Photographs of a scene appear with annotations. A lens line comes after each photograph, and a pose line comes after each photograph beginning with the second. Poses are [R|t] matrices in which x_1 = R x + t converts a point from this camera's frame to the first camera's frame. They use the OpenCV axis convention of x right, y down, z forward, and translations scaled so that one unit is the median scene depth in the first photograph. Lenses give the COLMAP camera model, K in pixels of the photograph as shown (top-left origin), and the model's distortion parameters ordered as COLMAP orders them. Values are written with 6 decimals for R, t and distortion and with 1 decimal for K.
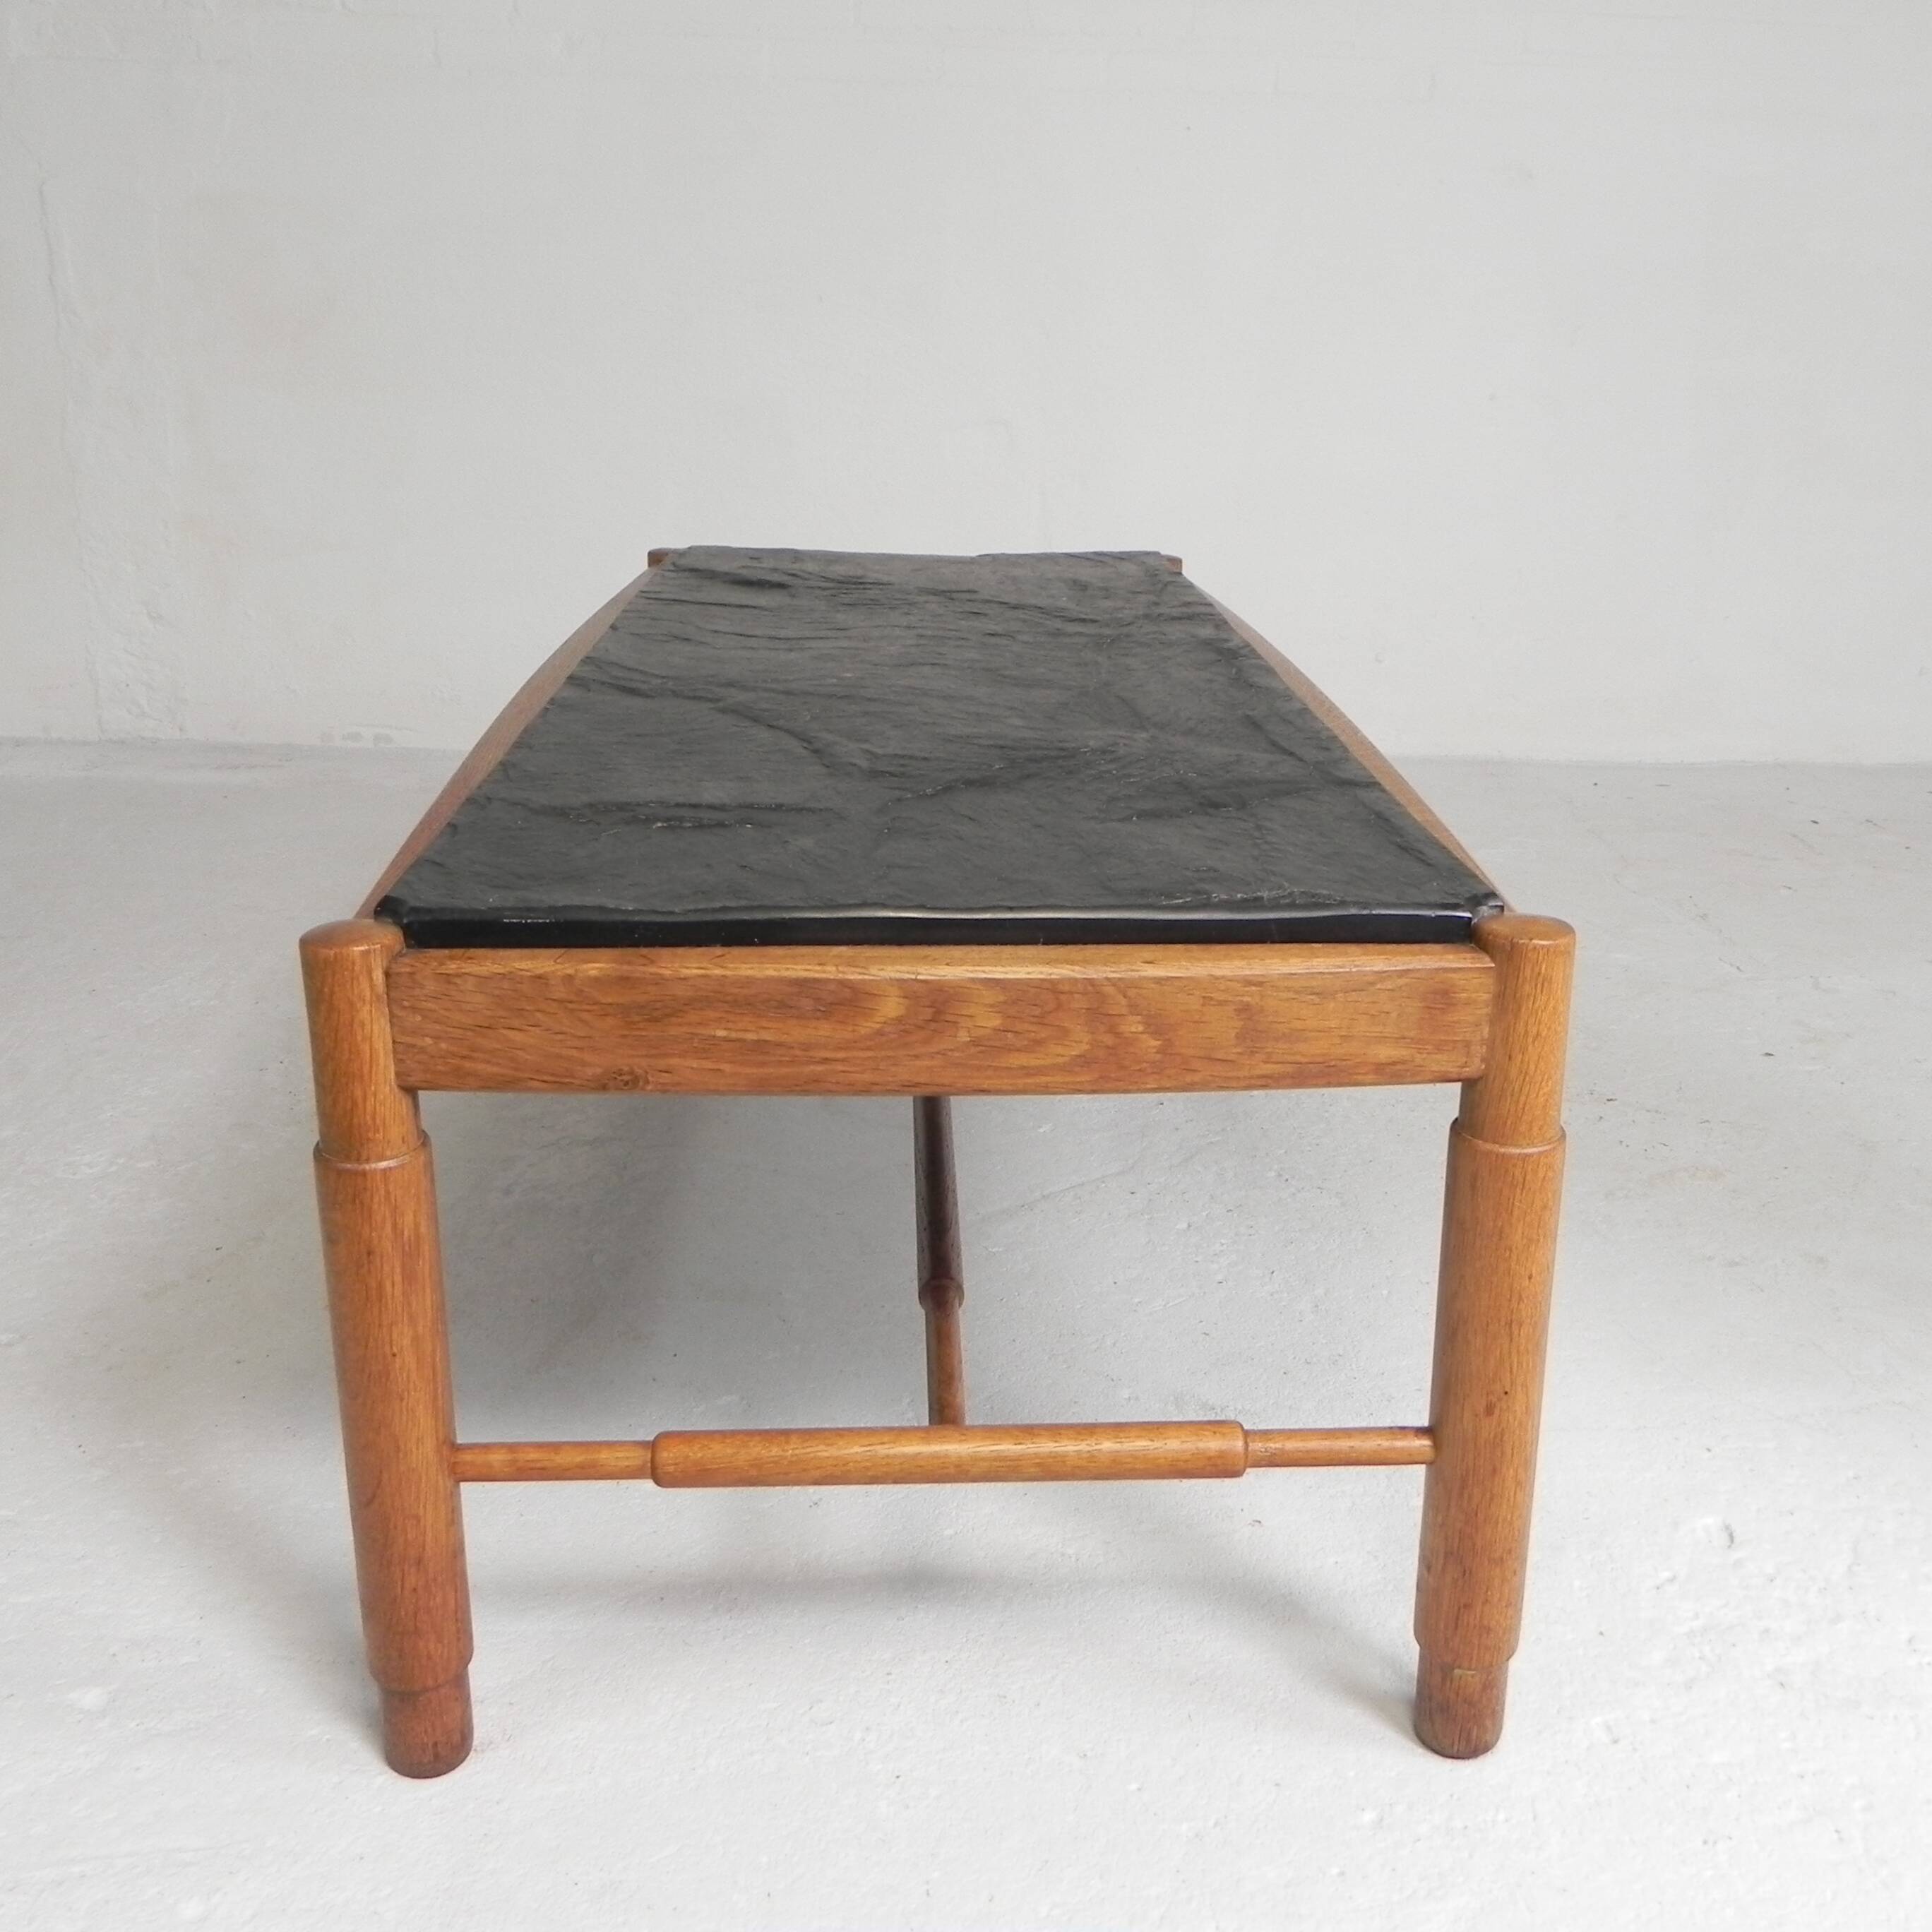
lens RADIAL K [[1935.2, 0, 973.9], [0, 1935.2, 961.6], [0, 0, 1]] dist [-0.015774, 0.000000]
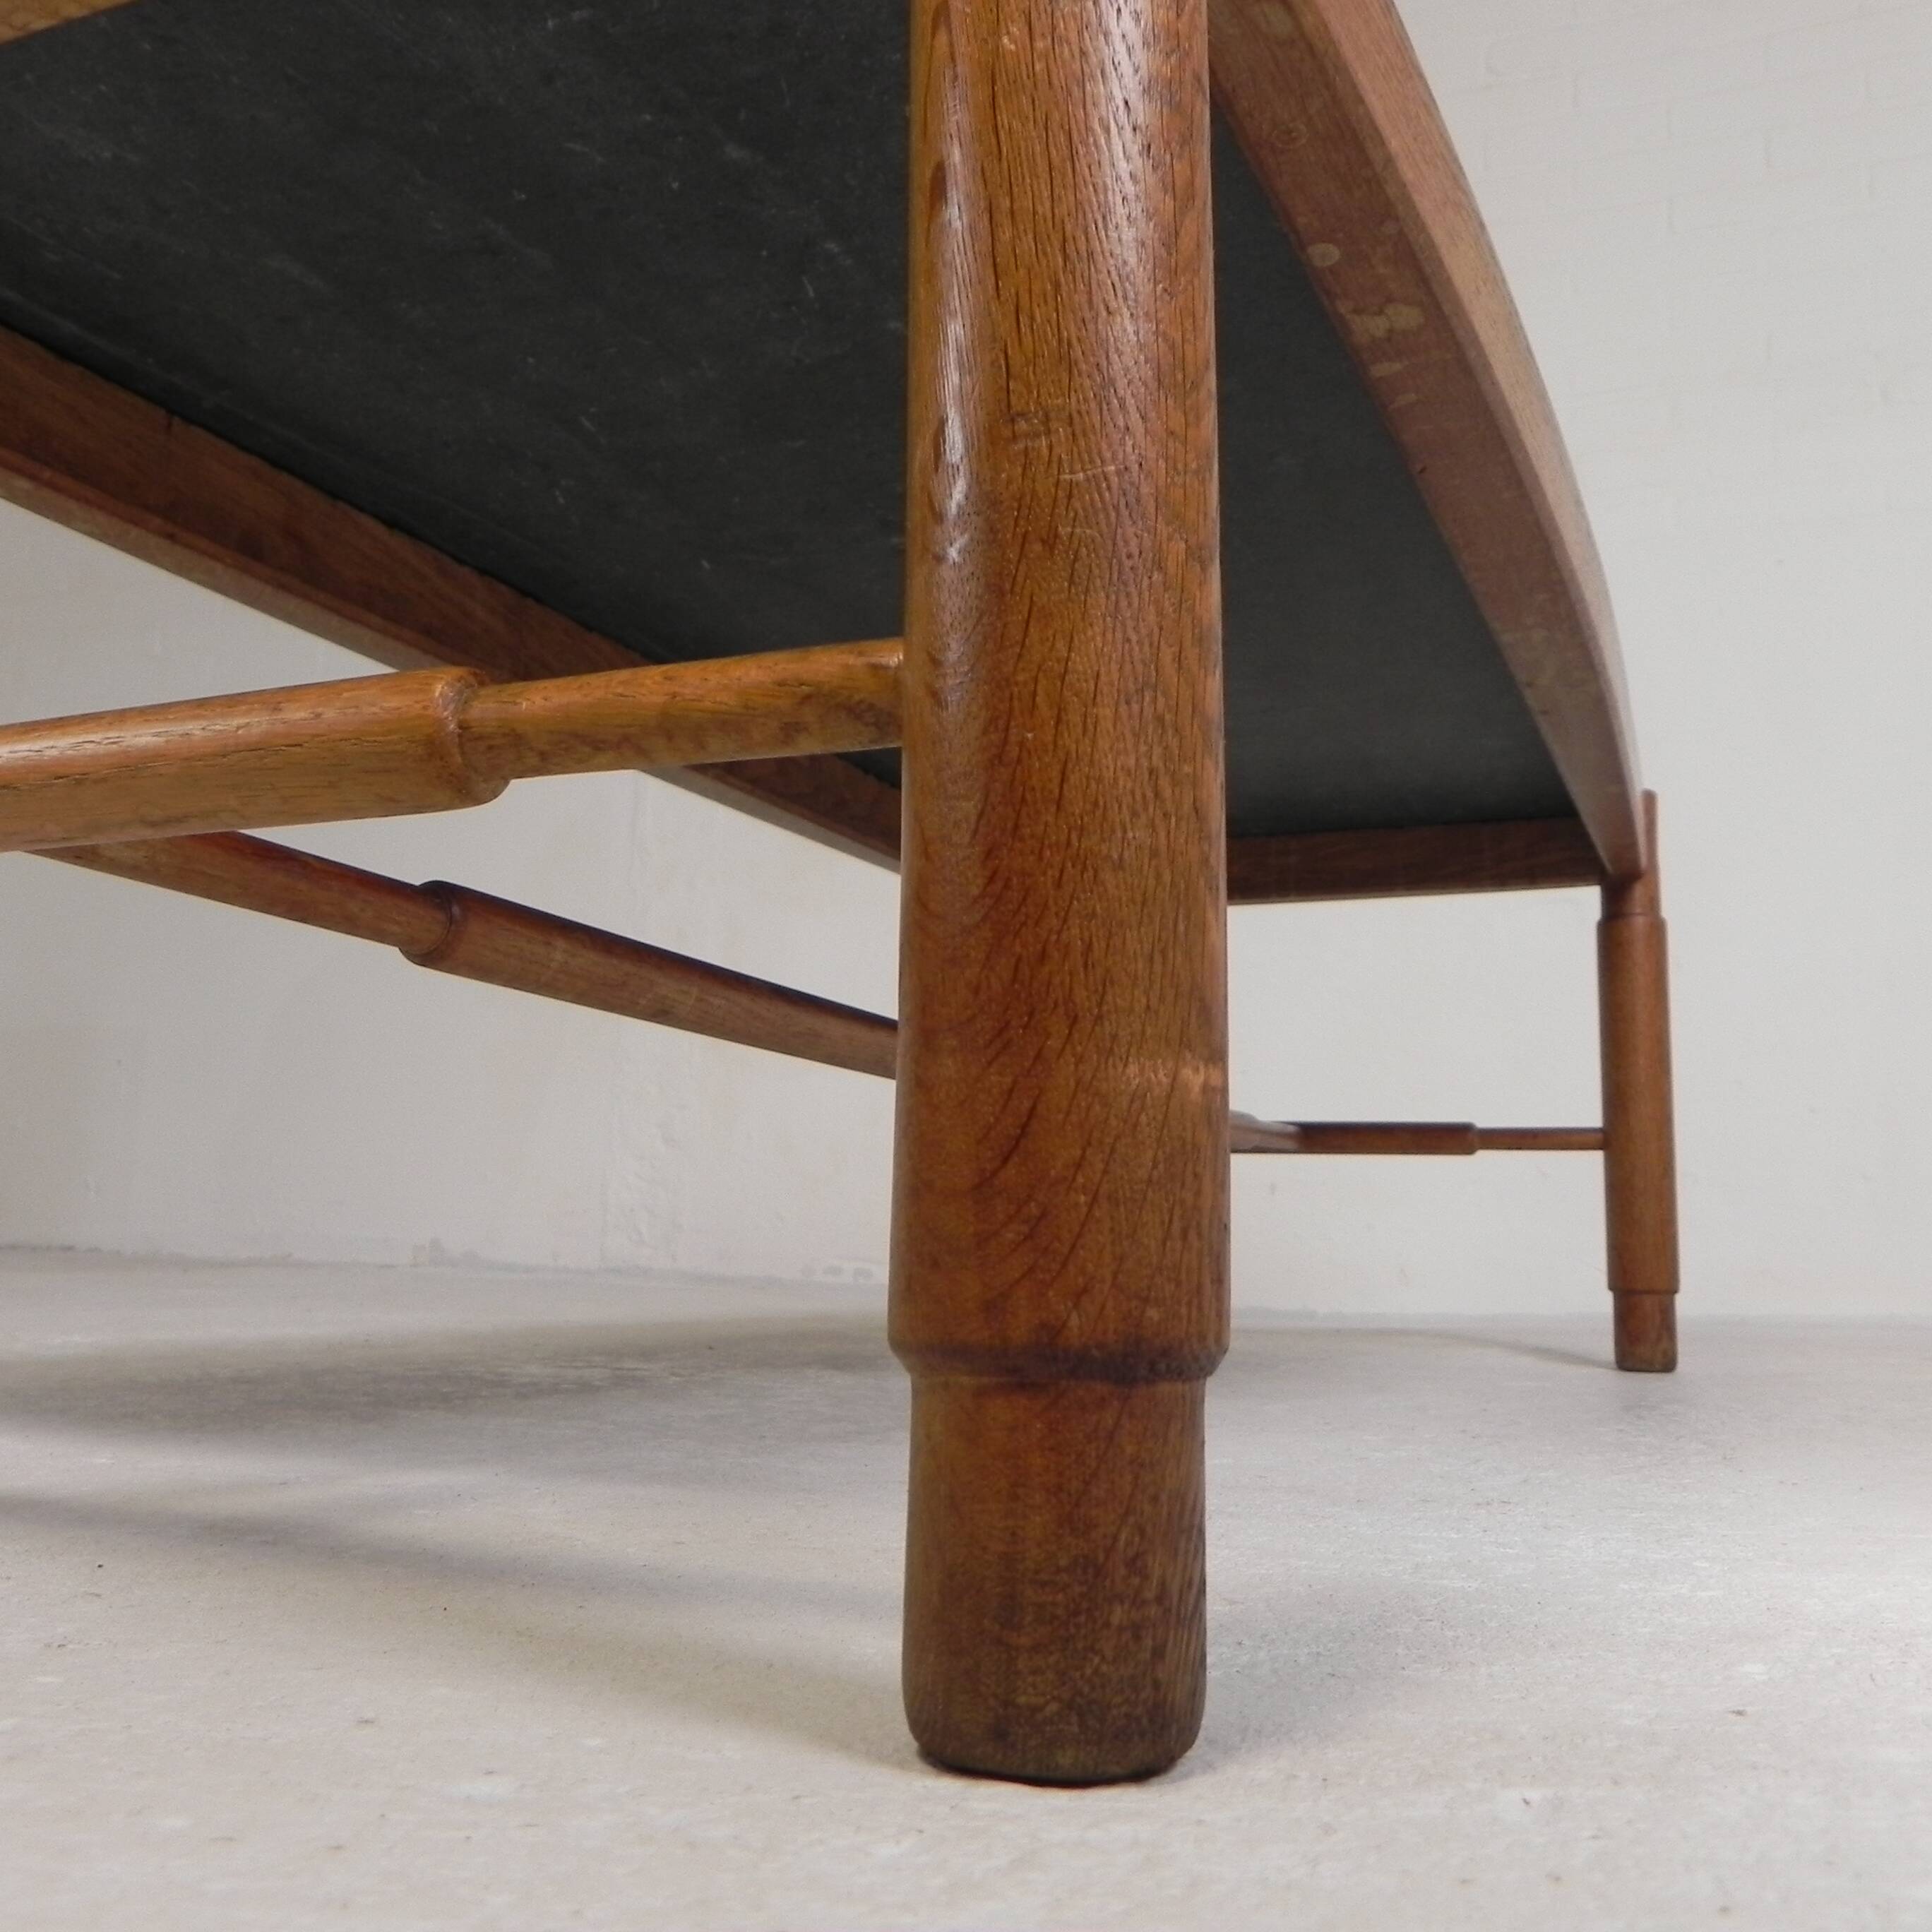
lens RADIAL K [[1935.2, 0, 982.6], [0, 1935.2, 945.9], [0, 0, 1]] dist [-0.015774, 0.000000]
pose [[0.906589, -0.061744, -0.417474, 0.334122], [-0.146391, 0.881804, -0.448321, 0.375908], [0.395812, 0.467557, 0.790394, 0.621127]]
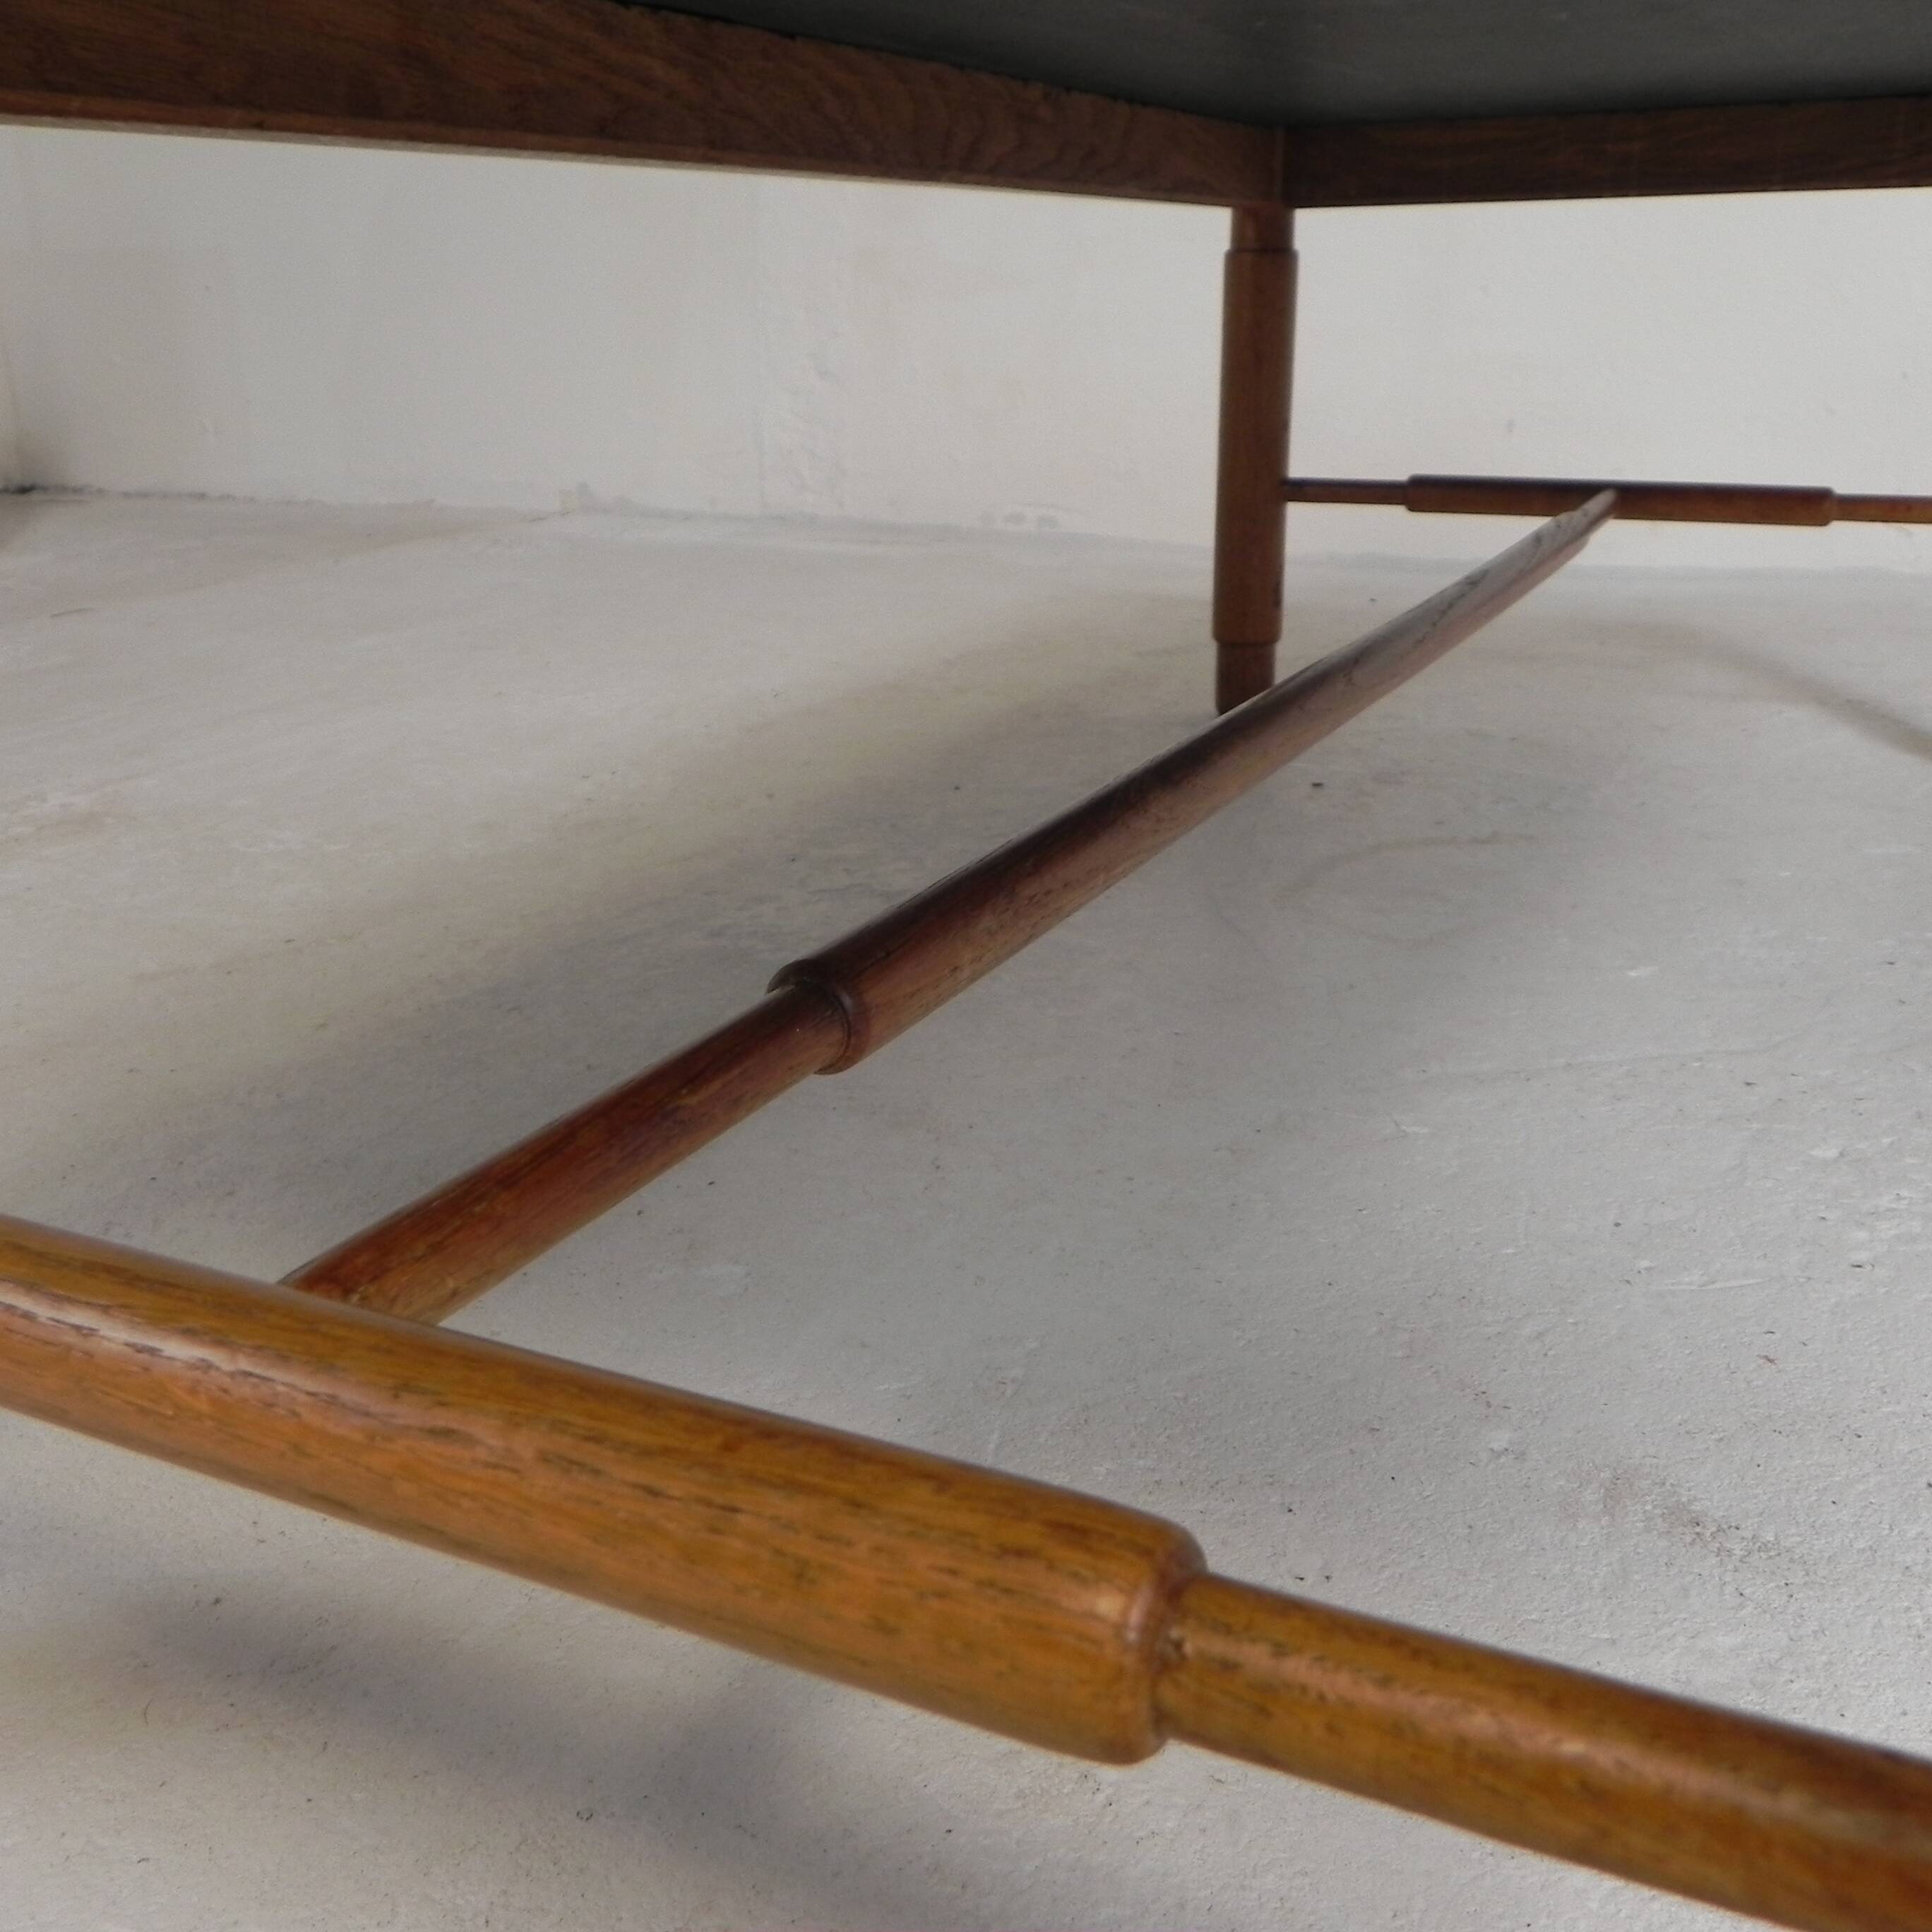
lens RADIAL K [[1935.2, 0, 976.5], [0, 1935.2, 963.2], [0, 0, 1]] dist [-0.015774, 0.000000]
pose [[0.880923, 0.121956, -0.457277, 0.184329], [-0.122950, 0.992026, 0.027716, 0.139922], [0.457010, 0.031807, 0.888892, 0.650011]]
